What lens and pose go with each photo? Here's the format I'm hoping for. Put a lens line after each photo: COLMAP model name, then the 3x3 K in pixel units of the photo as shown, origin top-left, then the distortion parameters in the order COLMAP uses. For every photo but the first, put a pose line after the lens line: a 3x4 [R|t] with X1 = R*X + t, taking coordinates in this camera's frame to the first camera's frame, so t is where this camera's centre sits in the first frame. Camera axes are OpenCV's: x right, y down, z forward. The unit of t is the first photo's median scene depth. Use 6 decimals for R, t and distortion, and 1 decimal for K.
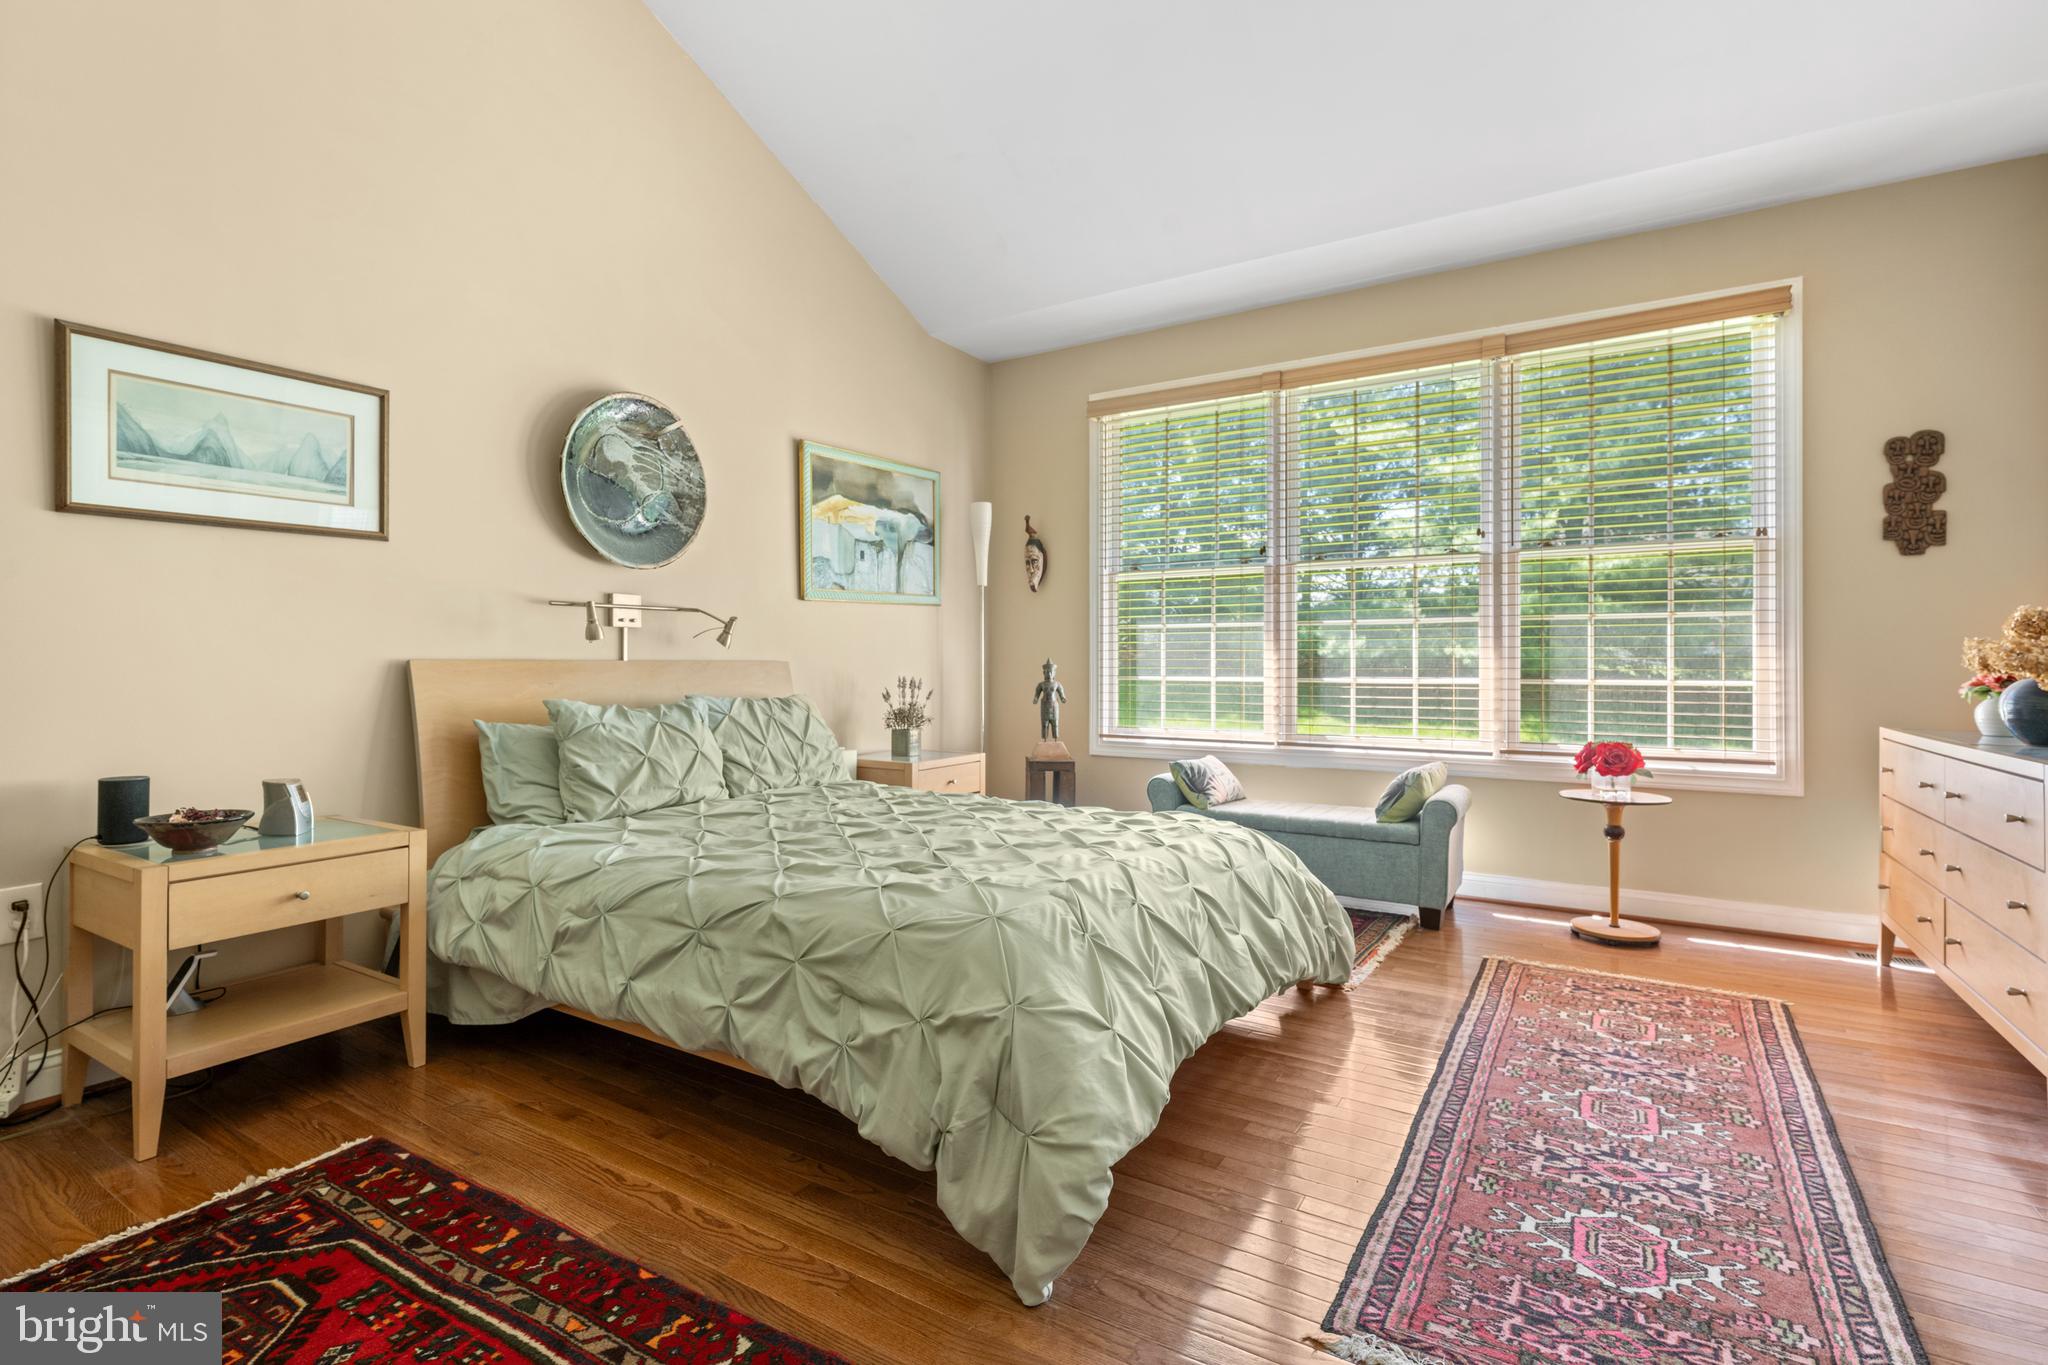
lens RADIAL K [[939.2, 0, 1017.7], [0, 939.2, 694.1], [0, 0, 1]] dist [-0.000886, 0.000051]
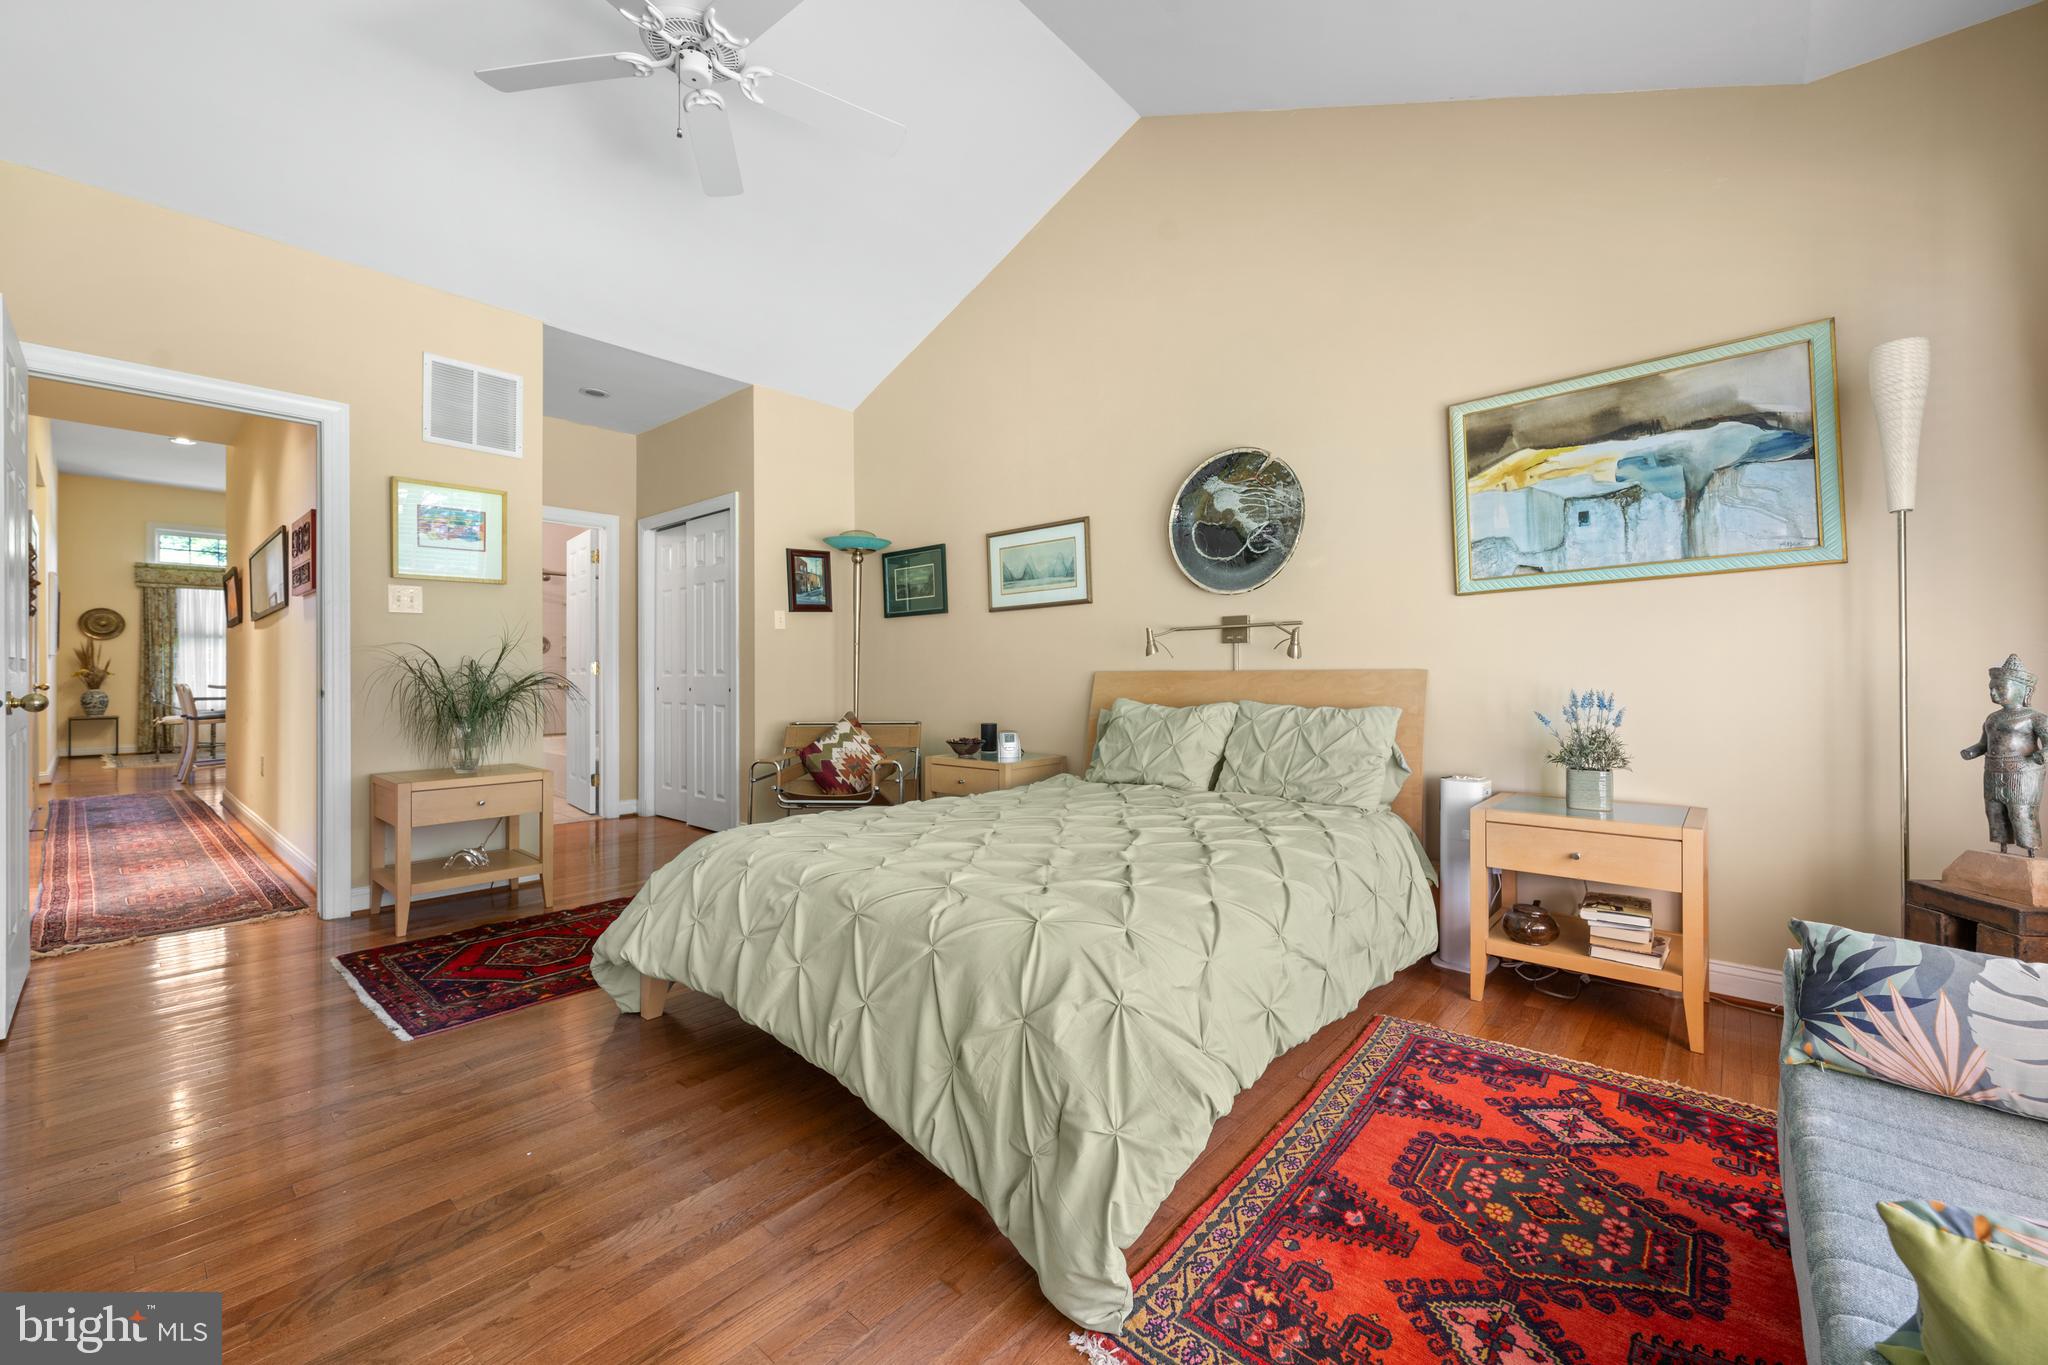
lens RADIAL K [[812.4, 0, 1027.7], [0, 812.4, 673.9], [0, 0, 1]] dist [-0.002132, -0.000305]
pose [[-0.157465, -0.002362, -0.987522, 0.519548], [-0.029659, 0.999557, 0.002338, -0.020807], [0.987079, 0.029657, -0.157465, 0.713382]]
